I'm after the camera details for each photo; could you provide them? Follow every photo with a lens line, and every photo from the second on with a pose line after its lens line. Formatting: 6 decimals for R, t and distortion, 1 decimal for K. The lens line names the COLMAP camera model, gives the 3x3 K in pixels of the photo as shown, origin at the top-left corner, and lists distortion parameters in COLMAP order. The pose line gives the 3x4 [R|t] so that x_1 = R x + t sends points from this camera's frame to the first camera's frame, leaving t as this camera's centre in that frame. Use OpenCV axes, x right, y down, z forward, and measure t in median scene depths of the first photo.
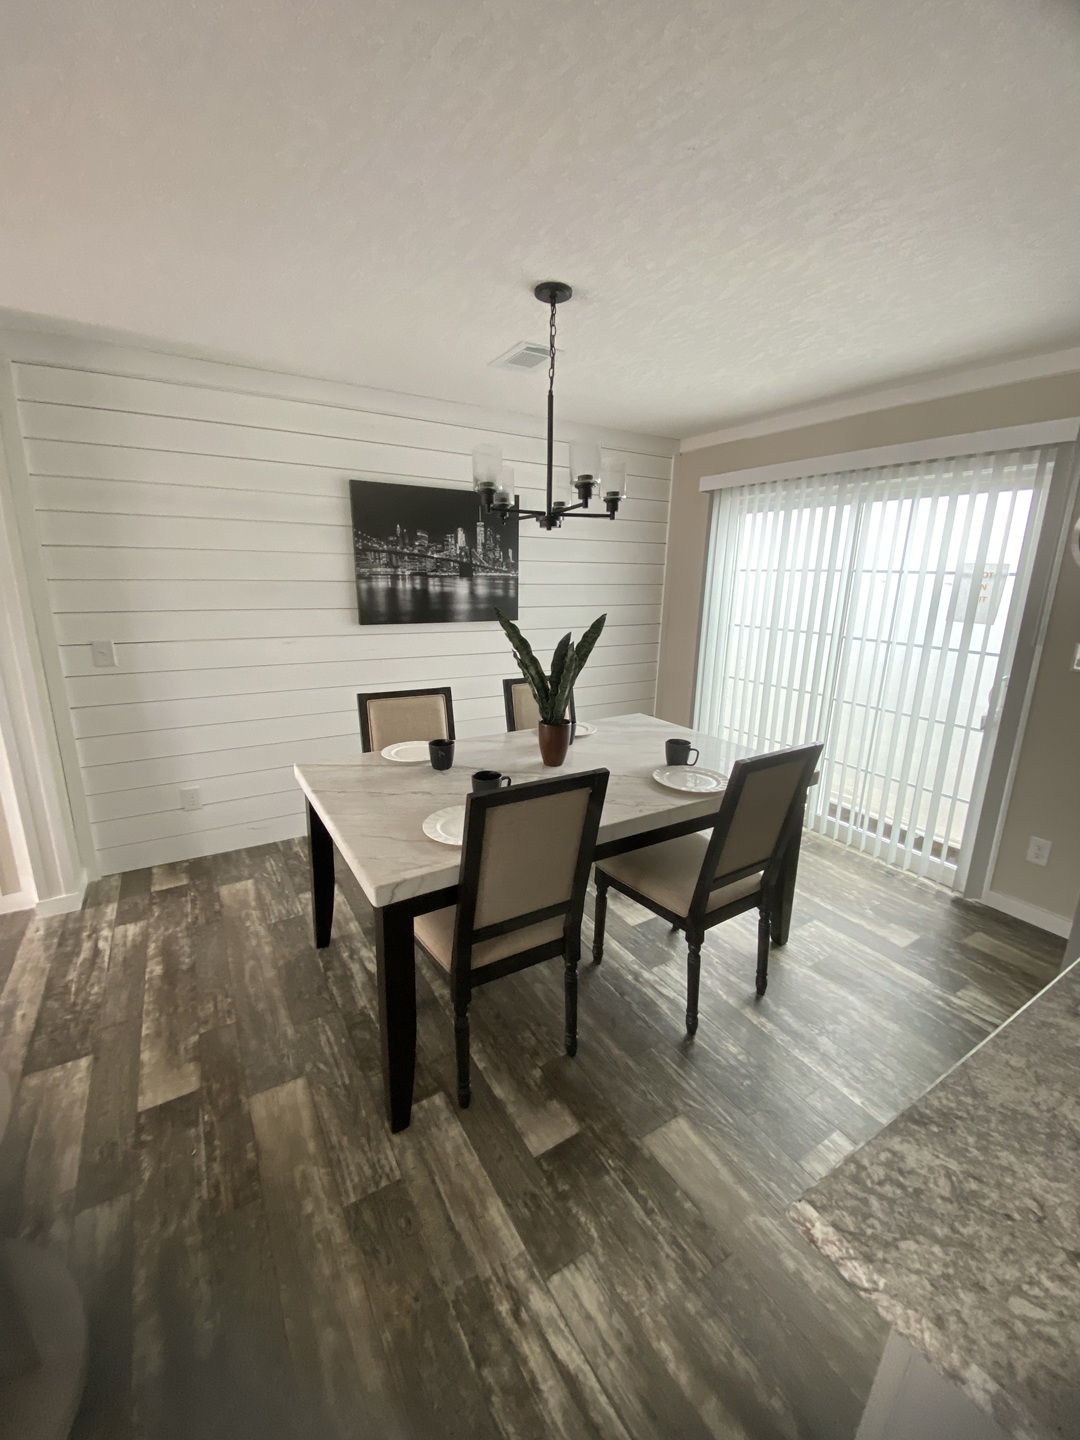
lens RADIAL K [[578.6, 0, 542.9], [0, 578.6, 722.9], [0, 0, 1]] dist [0.019993, -0.019865]
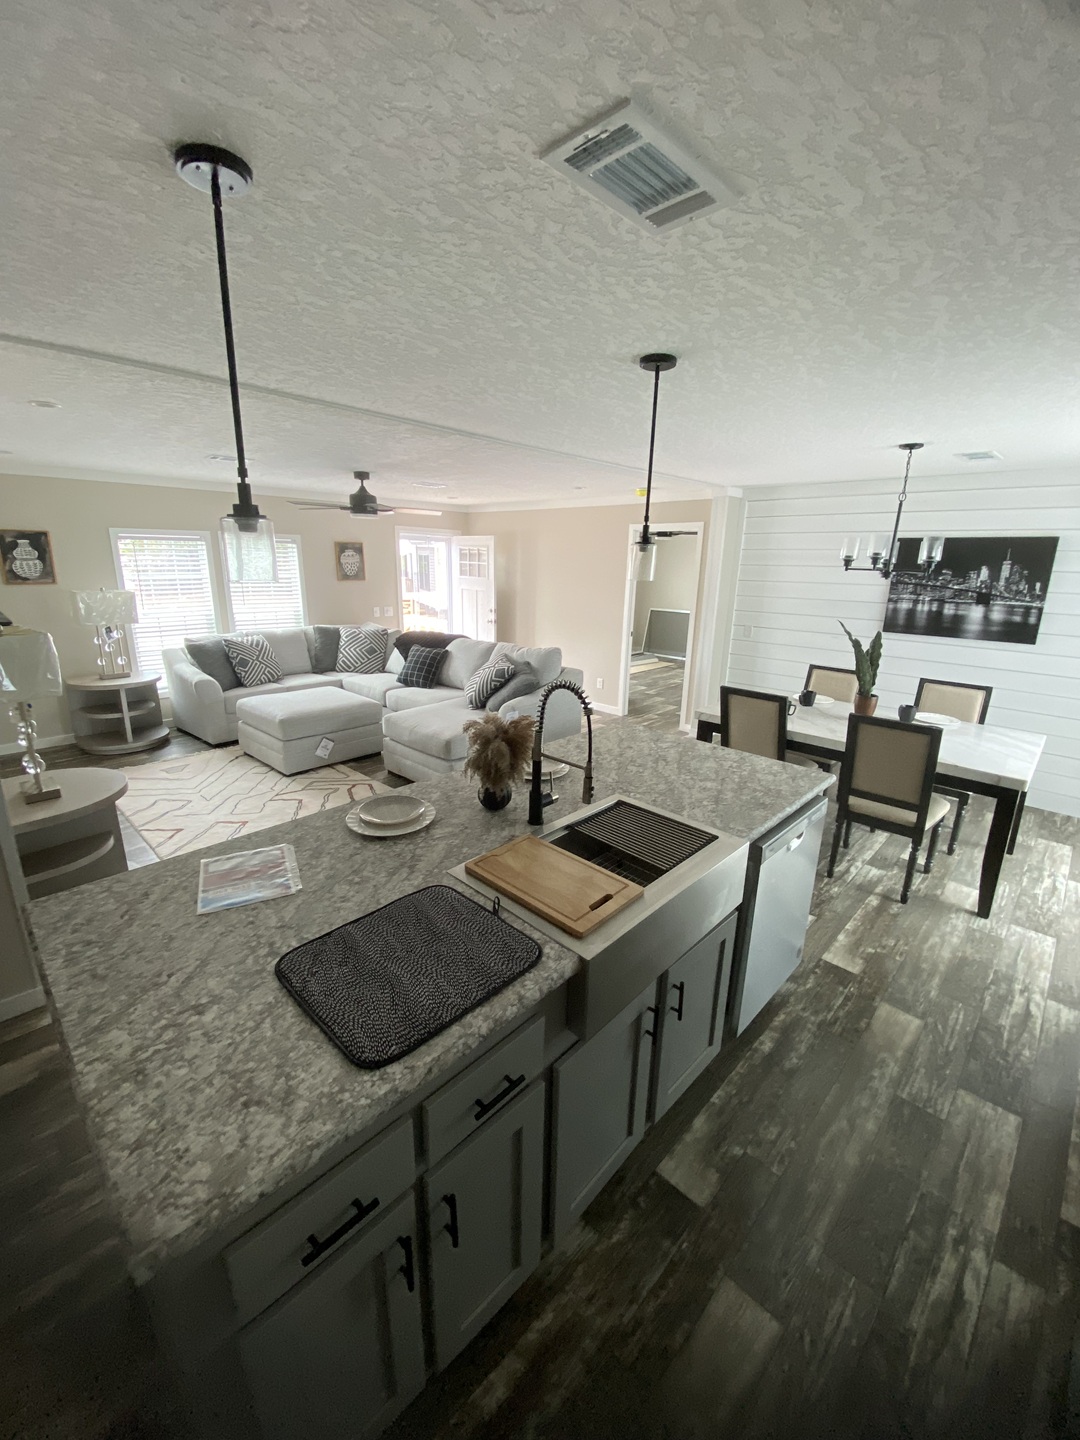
lens RADIAL K [[584.3, 0, 540.2], [0, 584.3, 712.6], [0, 0, 1]] dist [0.013618, -0.017549]
pose [[0.249290, 0.231817, -0.940274, 1.337701], [-0.255762, 0.952215, 0.166952, 0.006452], [0.934045, 0.198867, 0.296667, -0.338140]]
